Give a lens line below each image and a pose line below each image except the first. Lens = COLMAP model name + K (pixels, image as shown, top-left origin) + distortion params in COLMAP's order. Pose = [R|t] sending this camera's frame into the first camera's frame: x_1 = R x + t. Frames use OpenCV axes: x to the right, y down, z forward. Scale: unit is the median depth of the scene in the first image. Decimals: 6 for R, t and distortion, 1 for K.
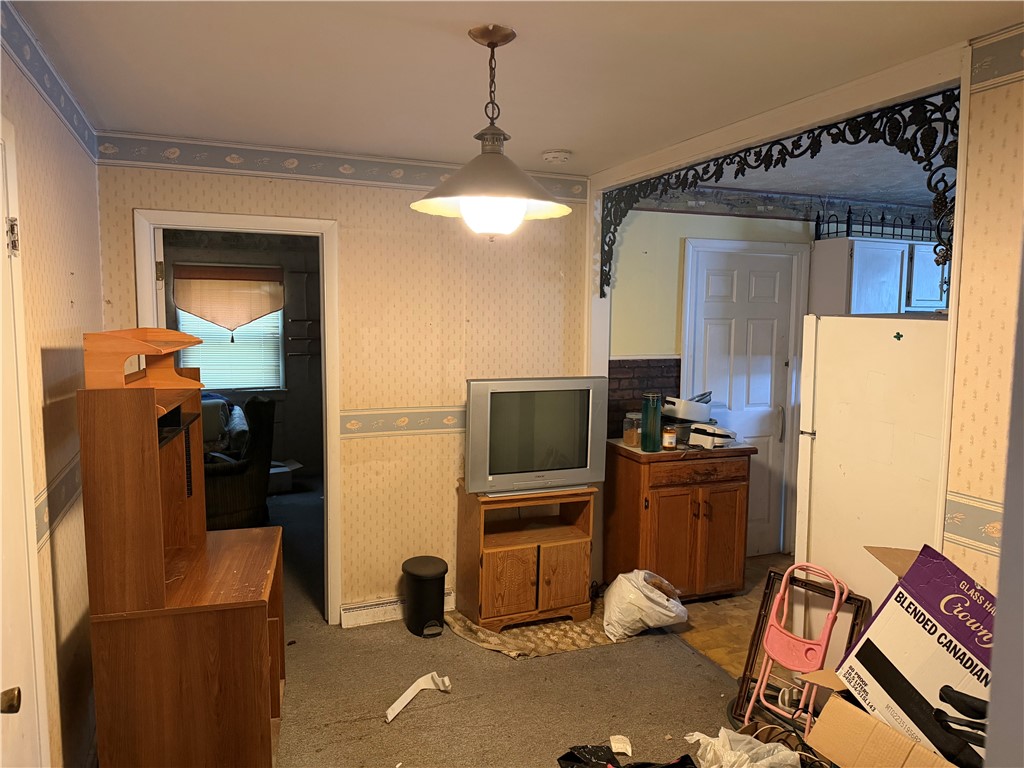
lens RADIAL K [[725.6, 0, 511.8], [0, 725.6, 387.0], [0, 0, 1]] dist [0.000697, -0.002620]
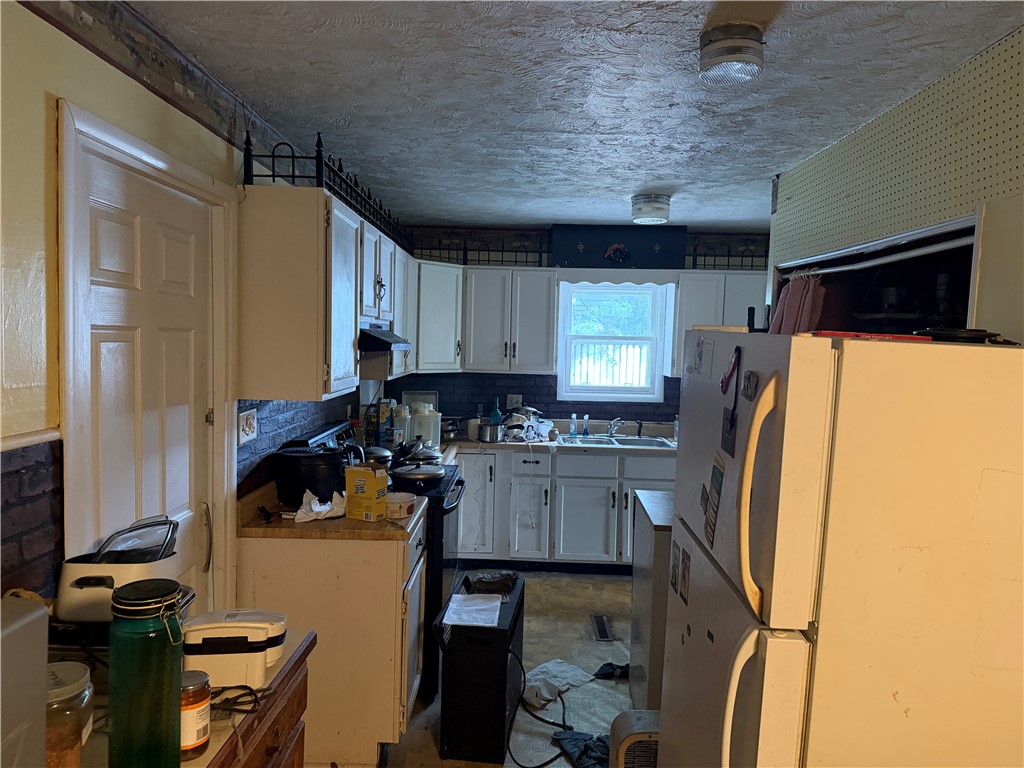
lens RADIAL K [[725.6, 0, 514.3], [0, 725.6, 389.3], [0, 0, 1]] dist [0.000697, -0.002620]
pose [[0.383994, -0.059004, 0.921448, -0.008489], [0.062258, 0.997339, 0.037919, -0.063373], [-0.921234, 0.042807, 0.386646, 0.659311]]
